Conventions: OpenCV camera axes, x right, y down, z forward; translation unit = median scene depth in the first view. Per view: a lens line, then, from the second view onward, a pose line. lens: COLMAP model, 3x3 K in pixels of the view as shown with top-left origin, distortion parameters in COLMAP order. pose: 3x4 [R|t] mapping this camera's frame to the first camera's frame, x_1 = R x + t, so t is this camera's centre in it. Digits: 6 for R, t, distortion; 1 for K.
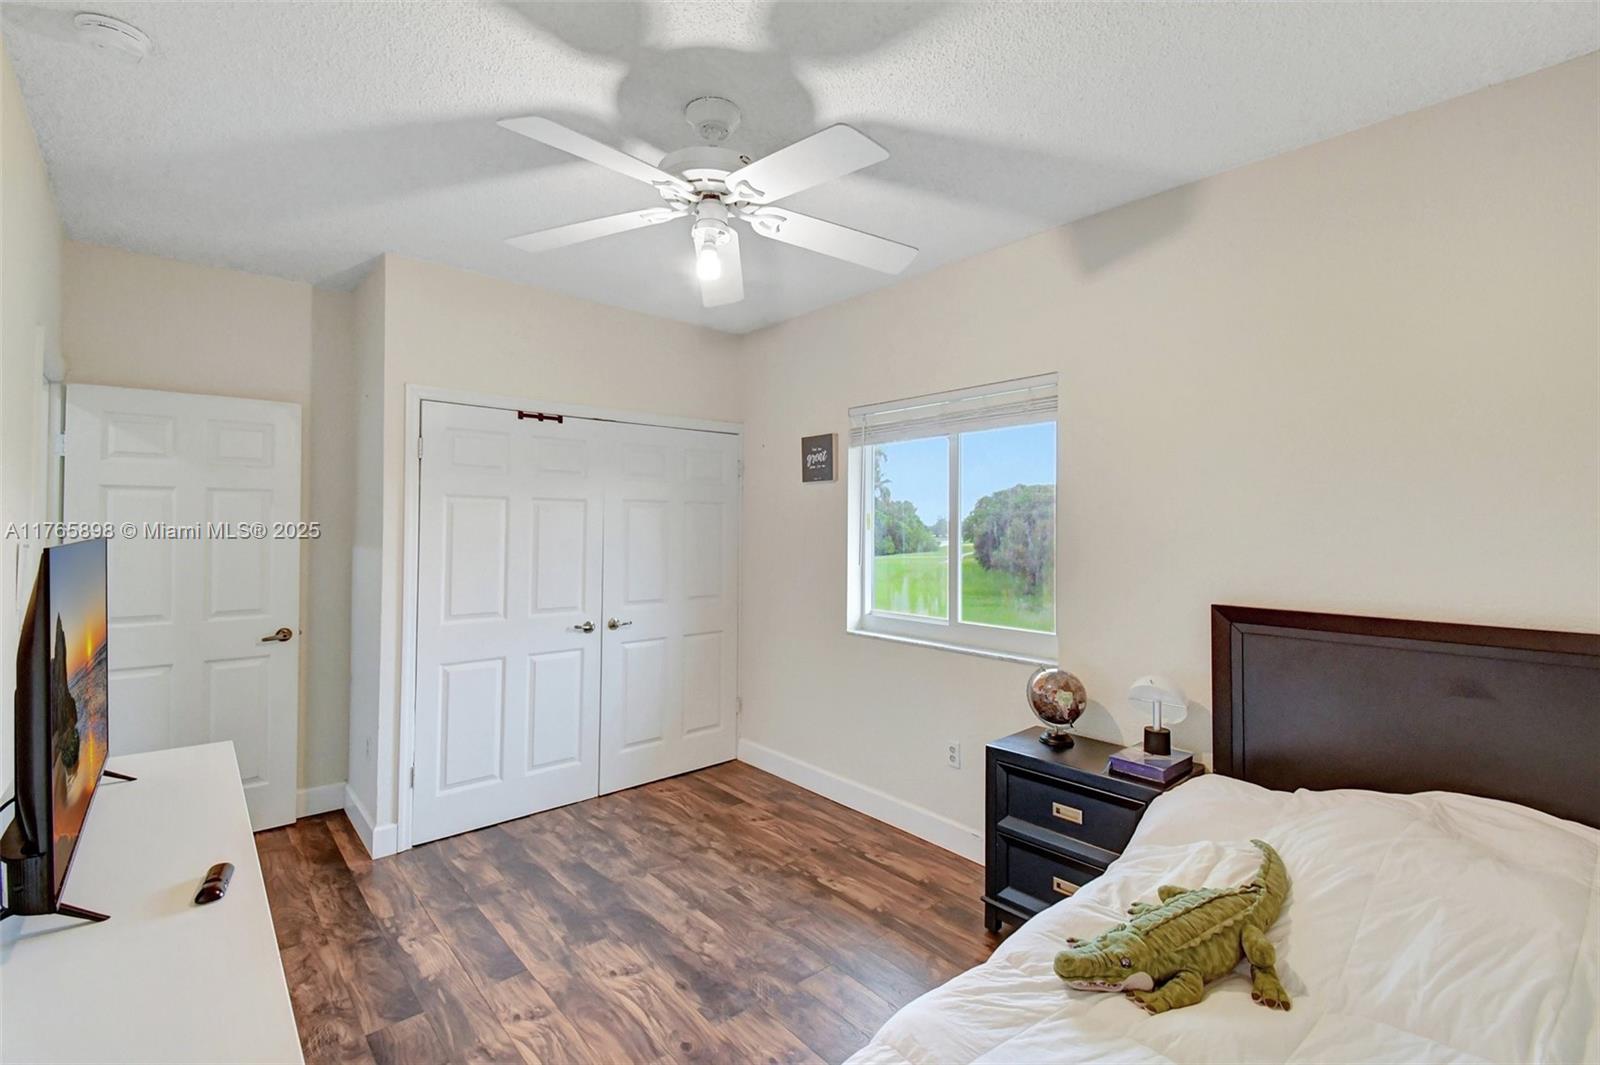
lens RADIAL K [[712.7, 0, 790.2], [0, 712.7, 539.7], [0, 0, 1]] dist [0.015157, -0.012358]
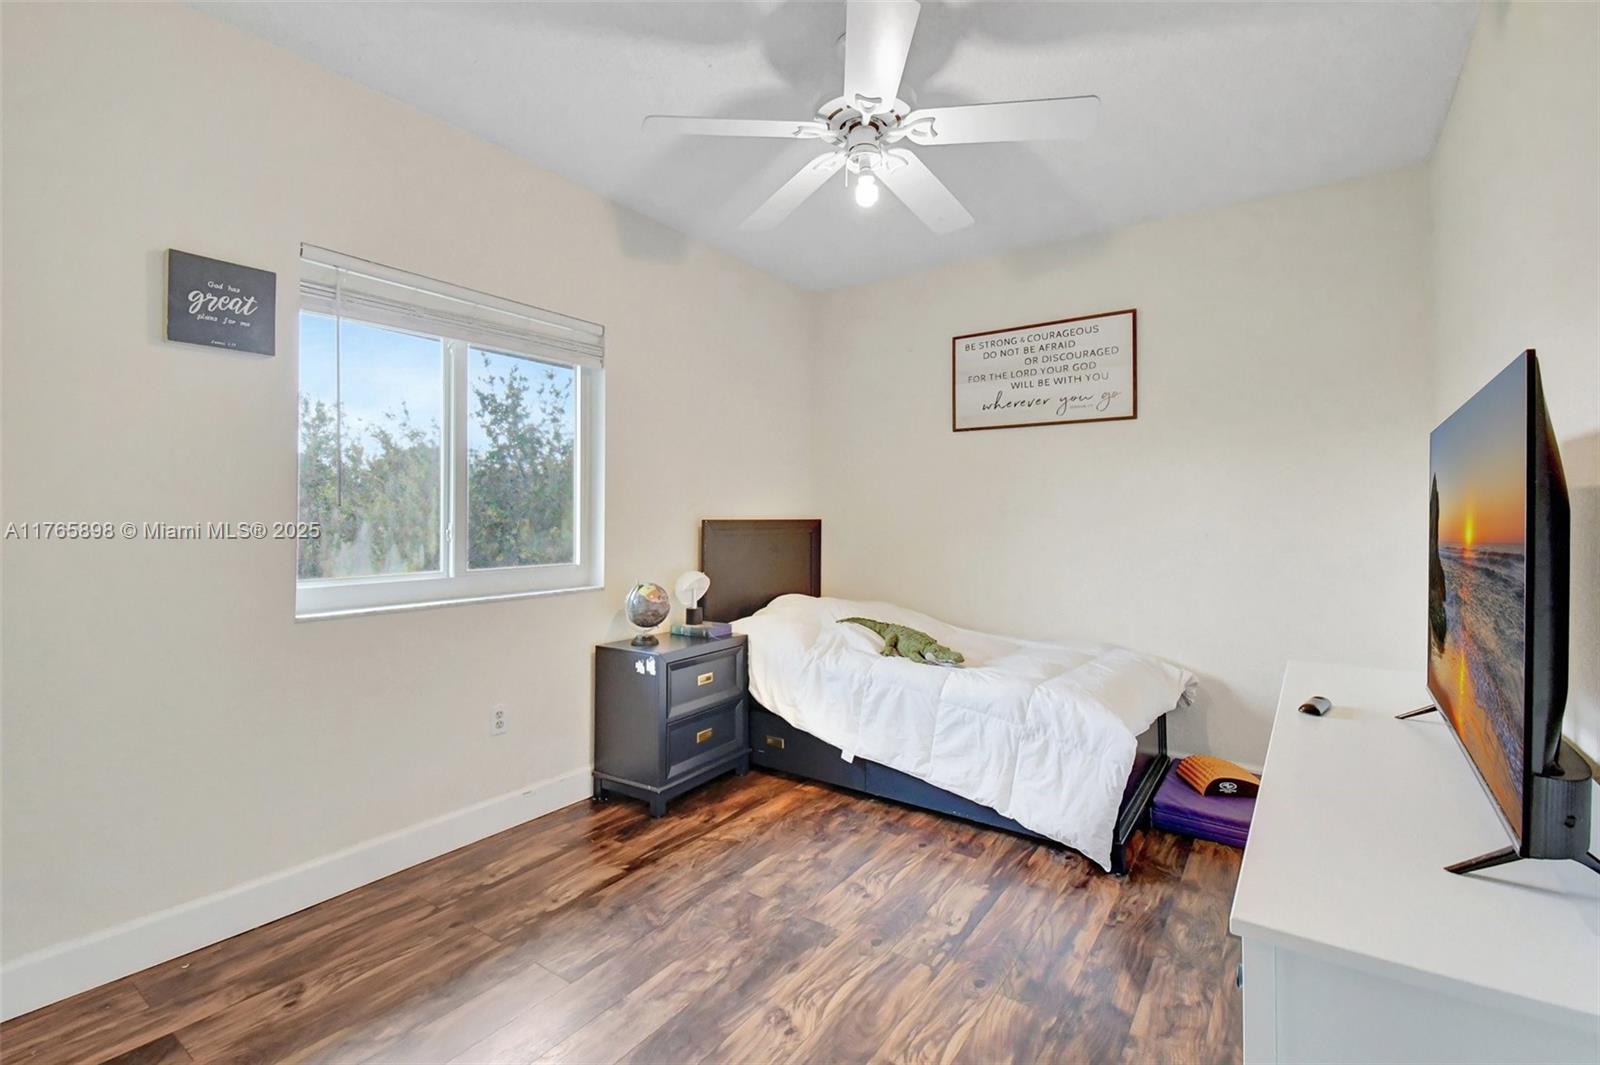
lens RADIAL K [[711.3, 0, 820.8], [0, 711.3, 520.5], [0, 0, 1]] dist [0.067638, -0.038456]
pose [[-0.255399, -0.021543, 0.966596, -0.855788], [0.010943, 0.999623, 0.025171, 0.051789], [-0.966774, 0.017006, -0.255067, 1.013485]]
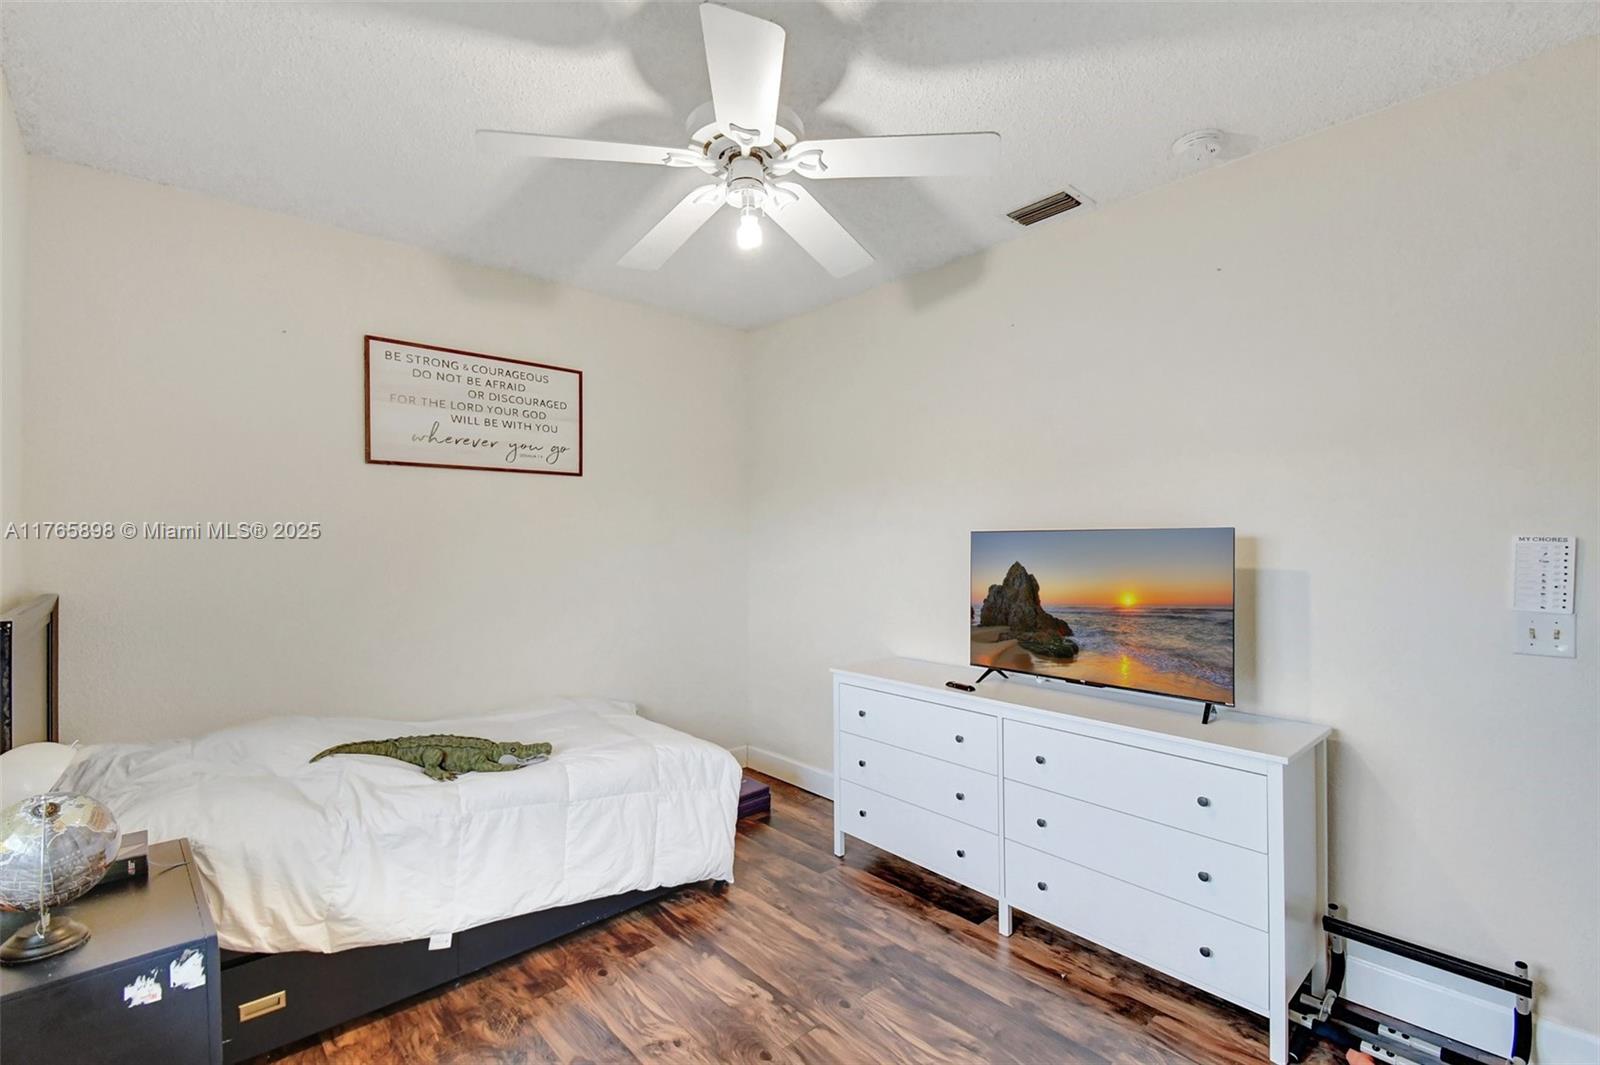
lens RADIAL K [[697.2, 0, 792.5], [0, 697.2, 551.0], [0, 0, 1]] dist [0.028915, -0.022013]
pose [[-0.999893, -0.008756, -0.011682, -0.124979], [-0.009163, 0.999336, 0.035263, -0.002064], [0.011366, 0.035366, -0.999310, 1.456308]]
